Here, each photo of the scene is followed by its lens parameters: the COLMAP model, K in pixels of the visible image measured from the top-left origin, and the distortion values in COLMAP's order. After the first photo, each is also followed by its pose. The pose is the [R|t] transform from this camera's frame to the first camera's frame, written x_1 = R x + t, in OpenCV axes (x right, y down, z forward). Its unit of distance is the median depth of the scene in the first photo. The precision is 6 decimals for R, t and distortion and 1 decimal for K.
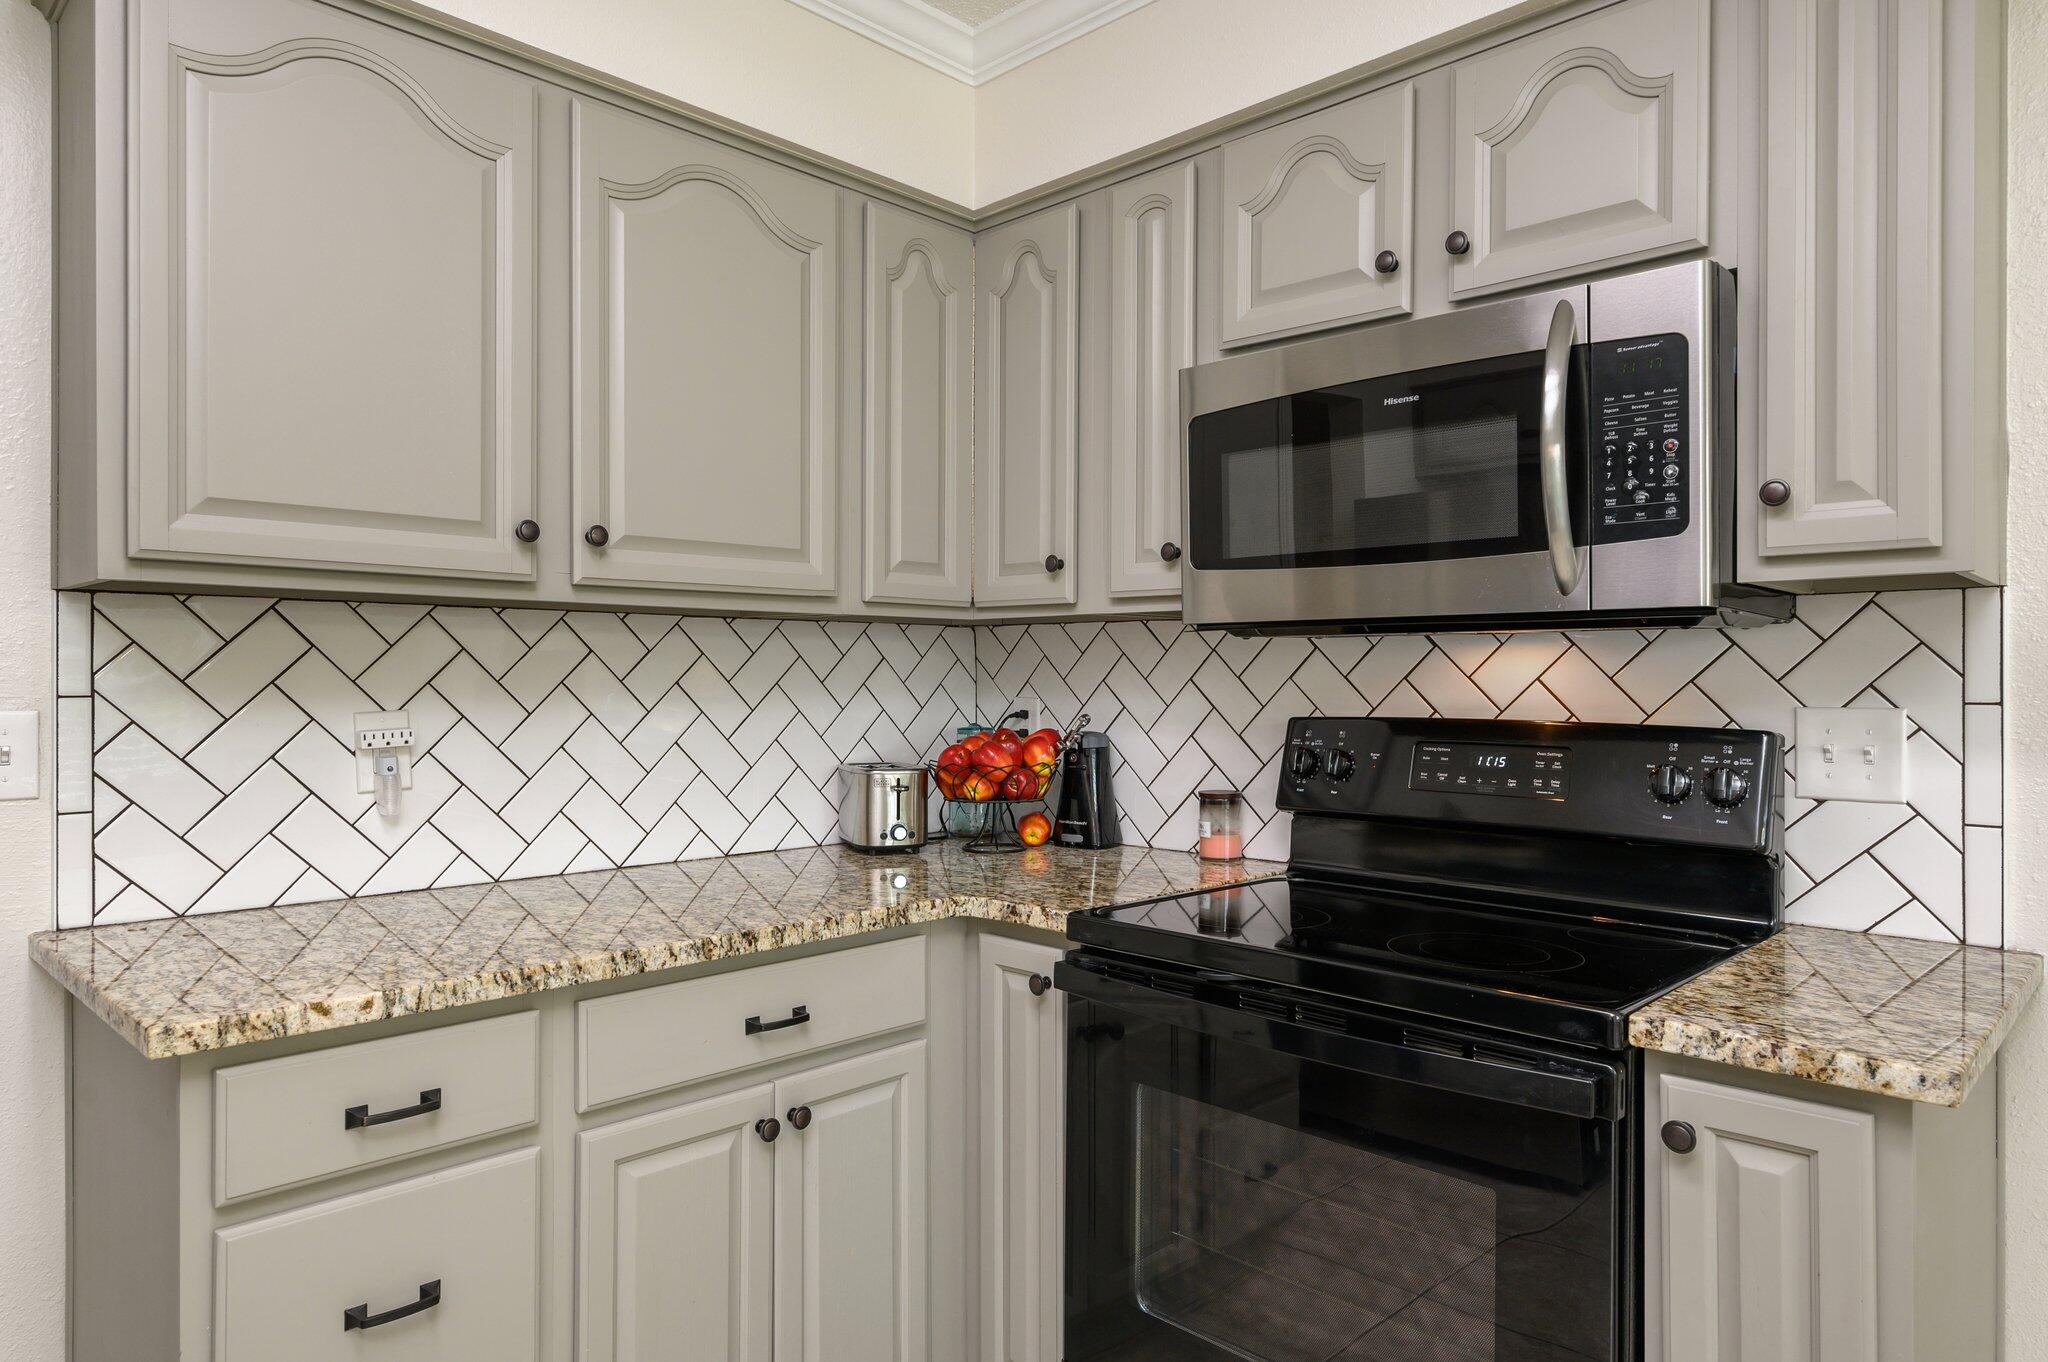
lens RADIAL K [[1209.2, 0, 1031.2], [0, 1209.2, 674.9], [0, 0, 1]] dist [0.000841, -0.001412]
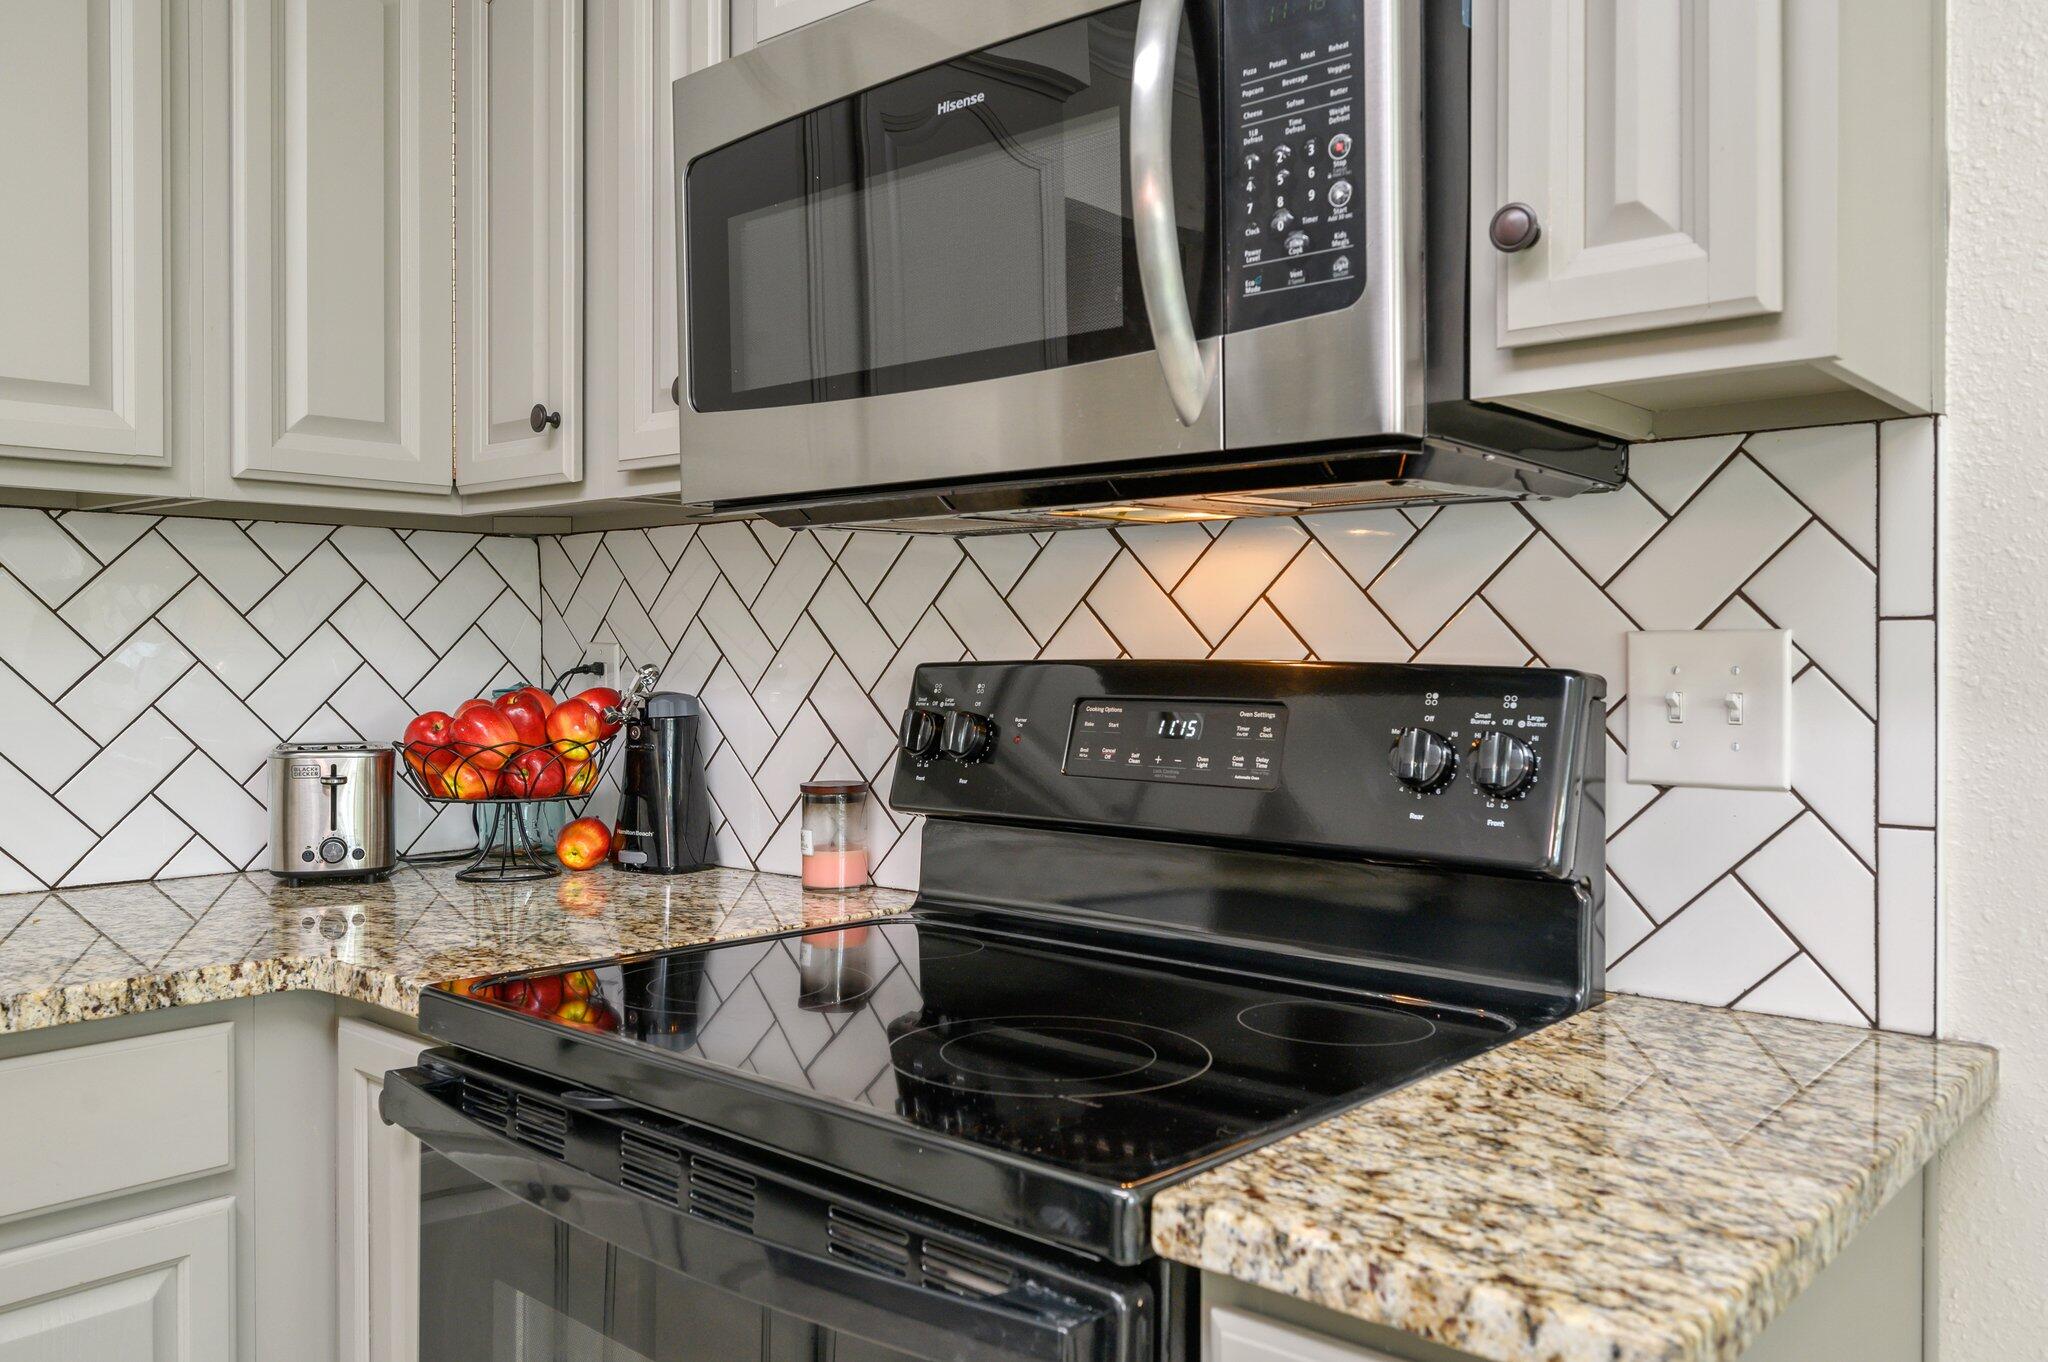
lens RADIAL K [[1530.4, 0, 1030.0], [0, 1530.4, 660.3], [0, 0, 1]] dist [0.003889, -0.007770]
pose [[0.998879, -0.001086, 0.047324, 0.301893], [0.000729, 0.999971, 0.007567, 0.035267], [-0.047331, -0.007524, 0.998851, 0.257991]]
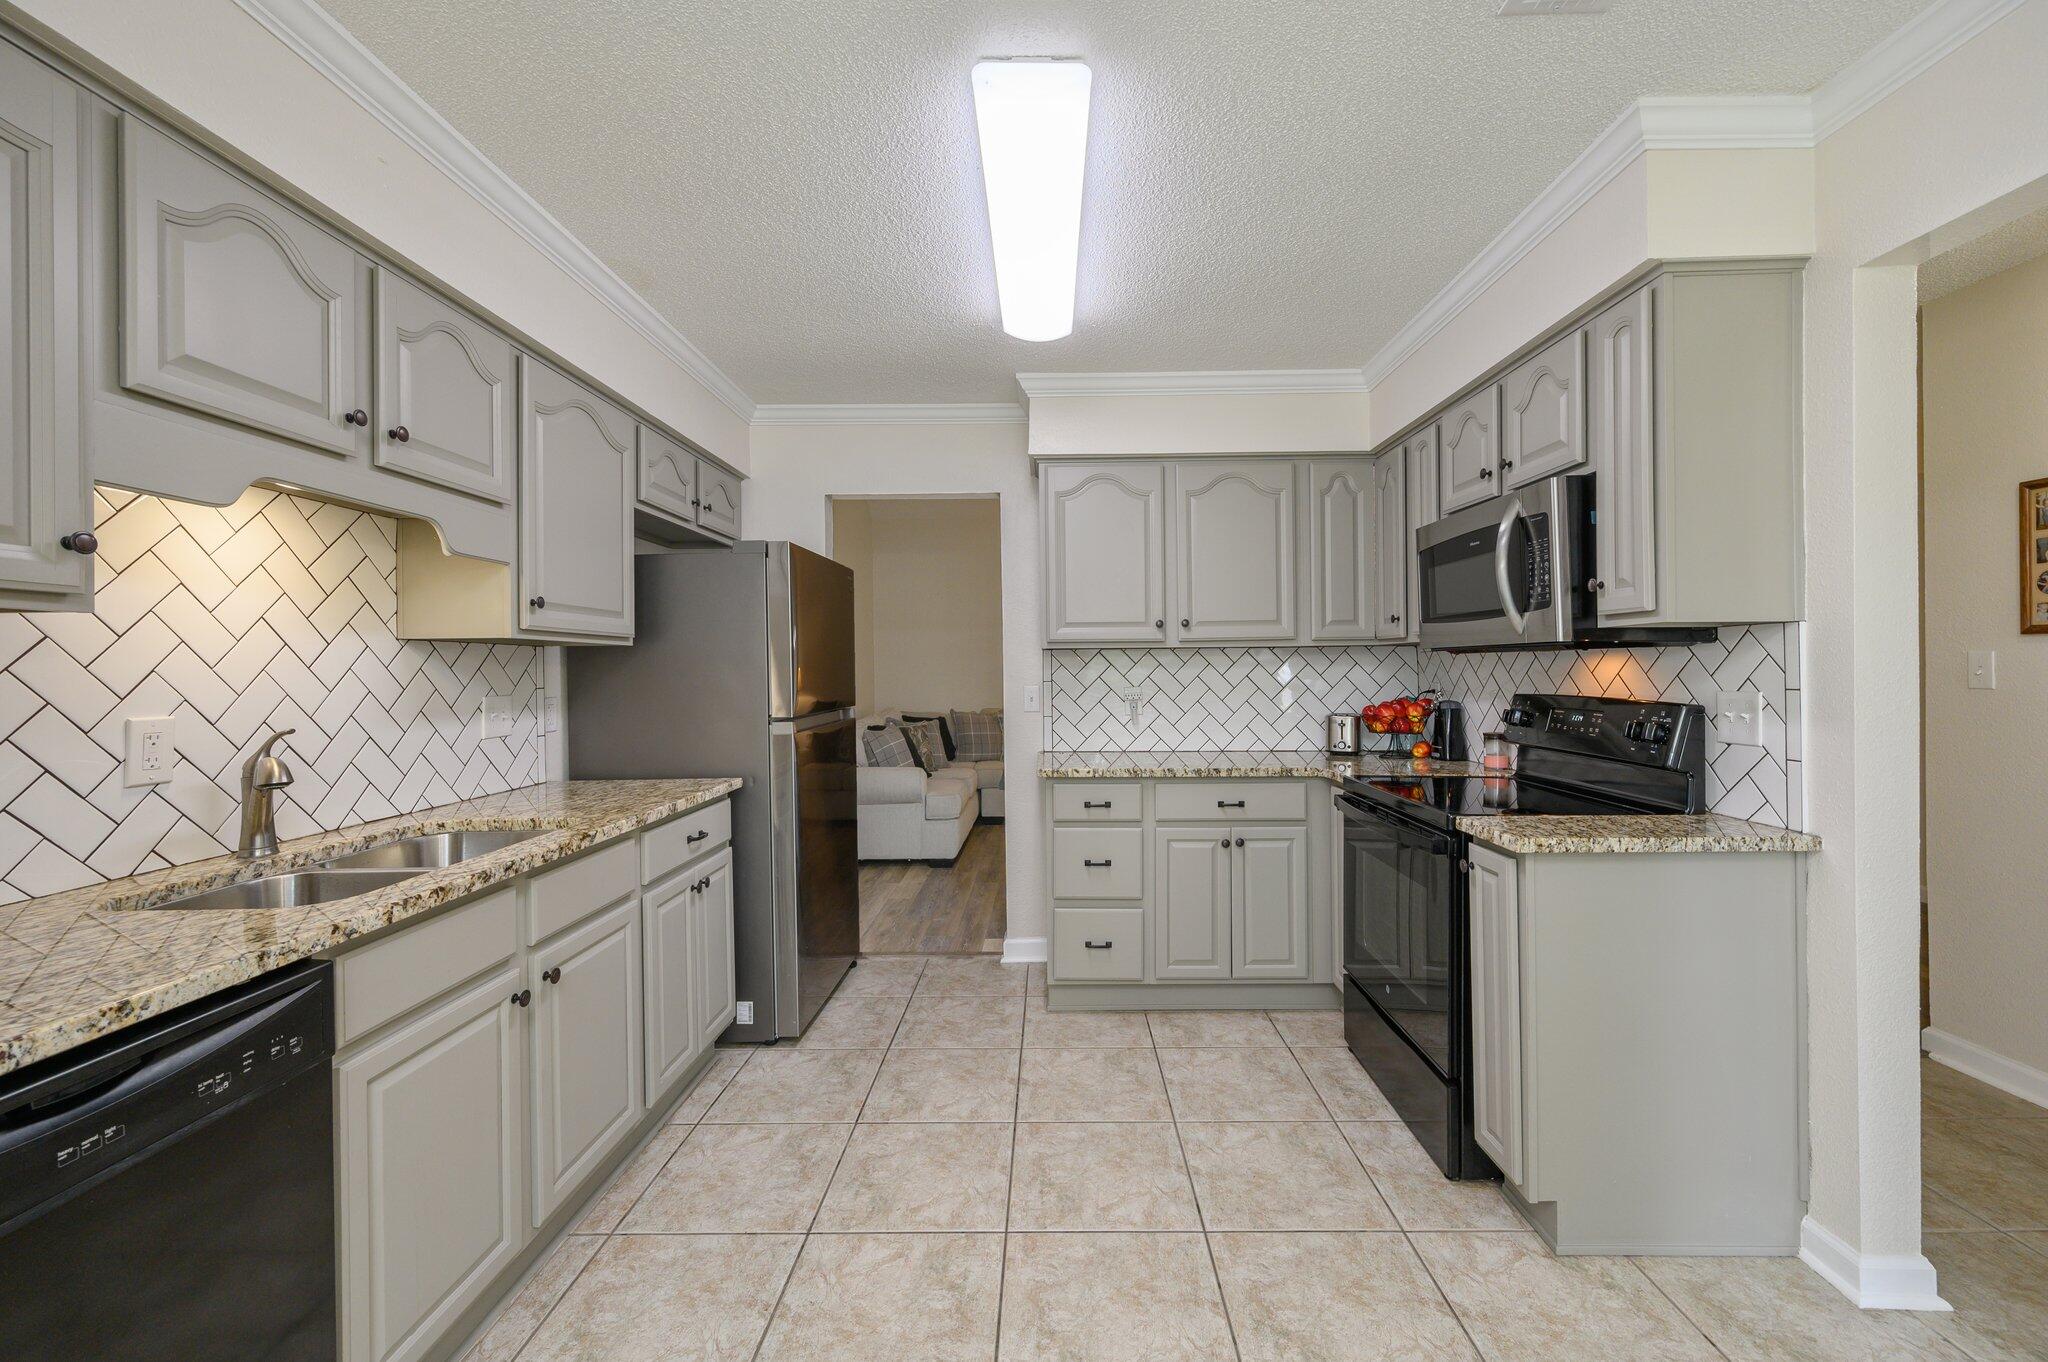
lens RADIAL K [[813.6, 0, 1065.4], [0, 813.6, 669.8], [0, 0, 1]] dist [-0.005193, -0.000375]
pose [[0.696379, -0.007230, -0.717637, 0.820573], [0.011691, 0.999931, 0.001271, -0.016162], [0.717579, -0.009274, 0.696416, -0.503698]]
